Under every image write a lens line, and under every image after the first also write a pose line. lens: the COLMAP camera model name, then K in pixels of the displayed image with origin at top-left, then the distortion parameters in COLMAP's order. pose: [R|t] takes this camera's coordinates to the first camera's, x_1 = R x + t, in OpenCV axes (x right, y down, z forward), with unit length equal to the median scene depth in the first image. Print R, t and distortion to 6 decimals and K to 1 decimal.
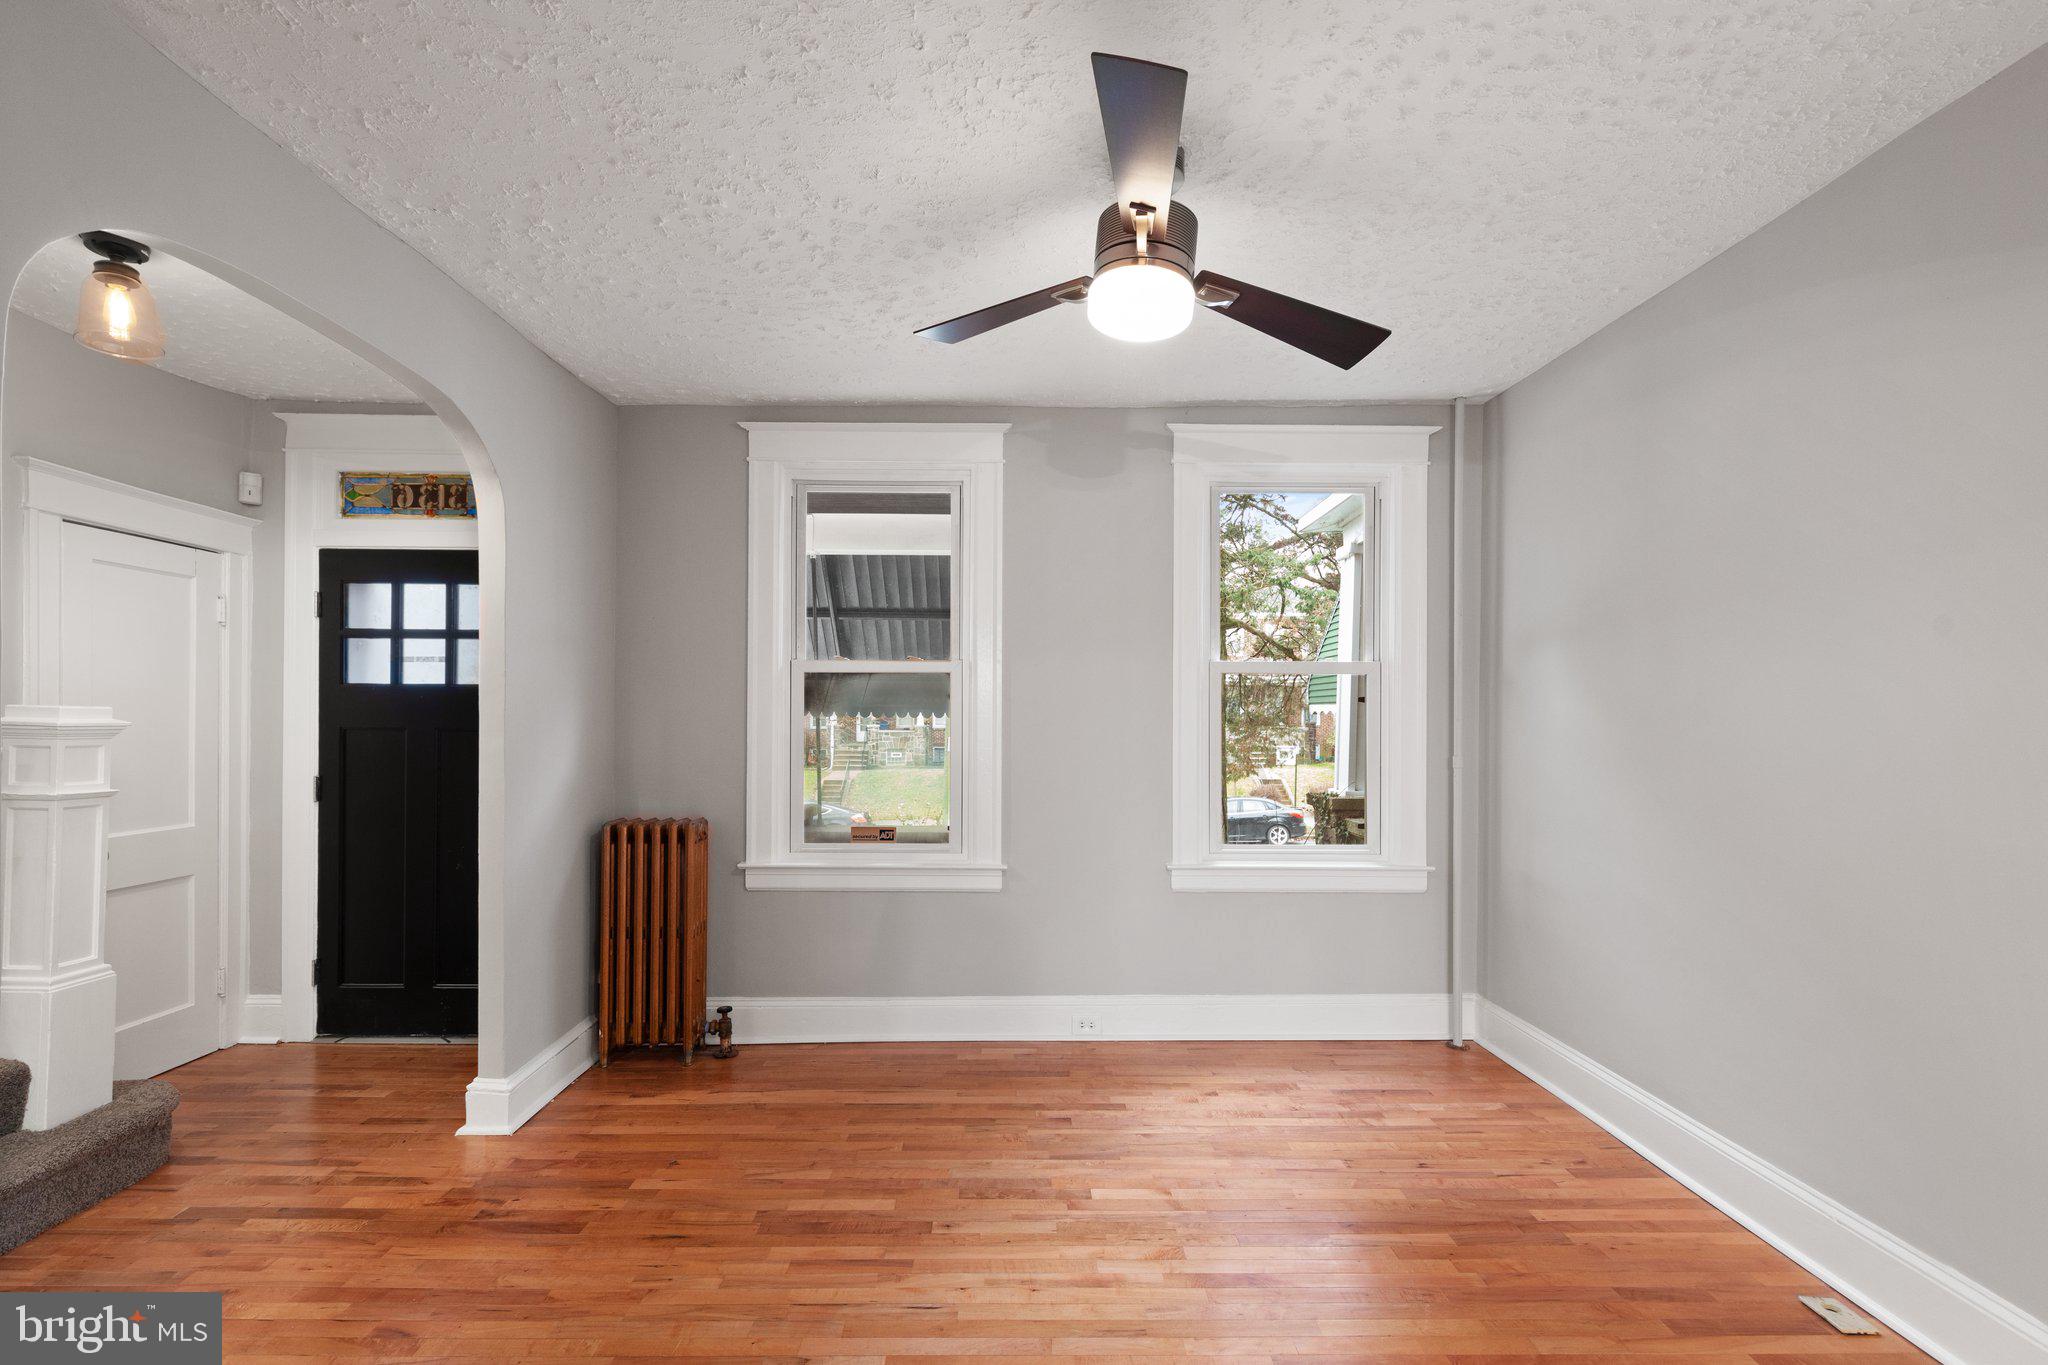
lens RADIAL K [[909.4, 0, 1011.7], [0, 909.4, 711.4], [0, 0, 1]] dist [0.001119, -0.000054]
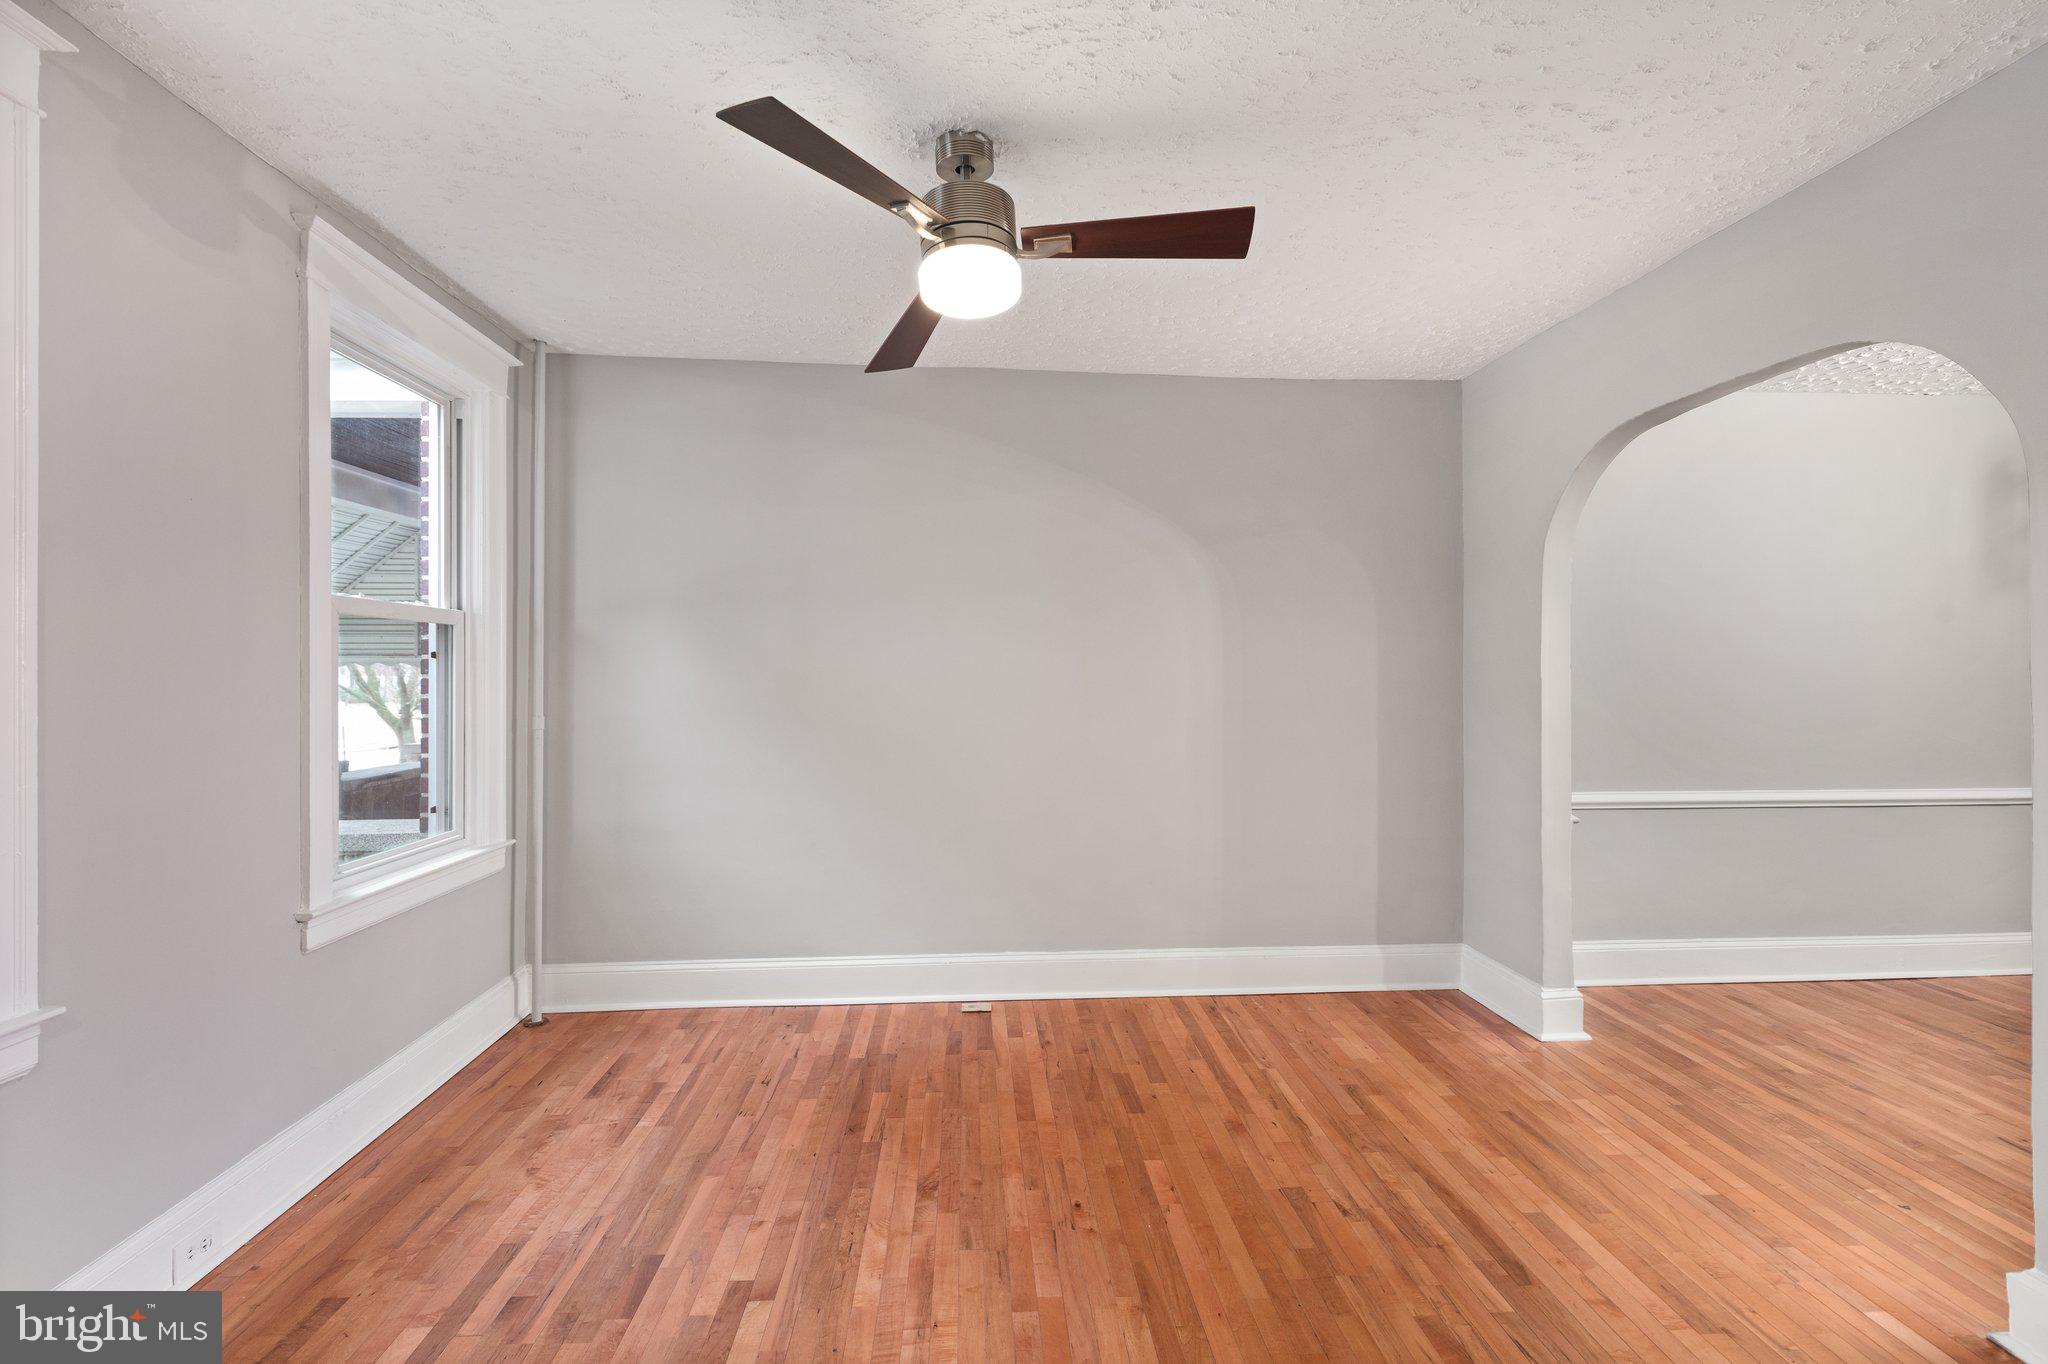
lens RADIAL K [[918.5, 0, 1024.0], [0, 918.5, 682.0], [0, 0, 1]] dist [-0.003635, -0.000228]
pose [[-0.054791, -0.011065, 0.998437, -0.518928], [-0.006030, 0.999924, 0.010751, -0.002371], [-0.998480, -0.005432, -0.054853, 0.573932]]
